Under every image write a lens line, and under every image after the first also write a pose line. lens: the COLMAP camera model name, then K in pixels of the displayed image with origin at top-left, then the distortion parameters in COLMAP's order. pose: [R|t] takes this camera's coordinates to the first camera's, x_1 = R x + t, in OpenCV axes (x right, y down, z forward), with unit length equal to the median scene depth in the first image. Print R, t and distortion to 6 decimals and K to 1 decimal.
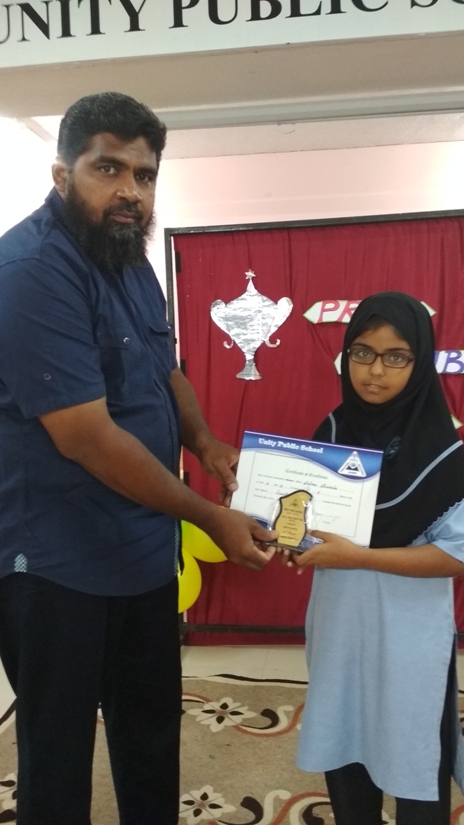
lens RADIAL K [[834.2, 0, 211.8], [0, 834.2, 421.7], [0, 0, 1]] dist [0.052949, 0.000000]
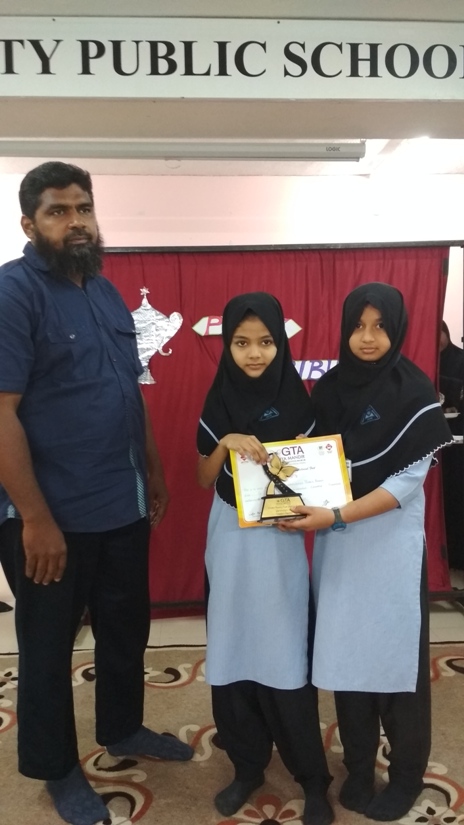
lens RADIAL K [[834.2, 0, 235.0], [0, 834.2, 424.5], [0, 0, 1]] dist [0.052949, 0.000000]
pose [[0.976437, -0.007314, 0.215678, -0.082480], [0.008624, 0.999950, -0.005135, 0.011521], [-0.215629, 0.006874, 0.976451, -0.135739]]
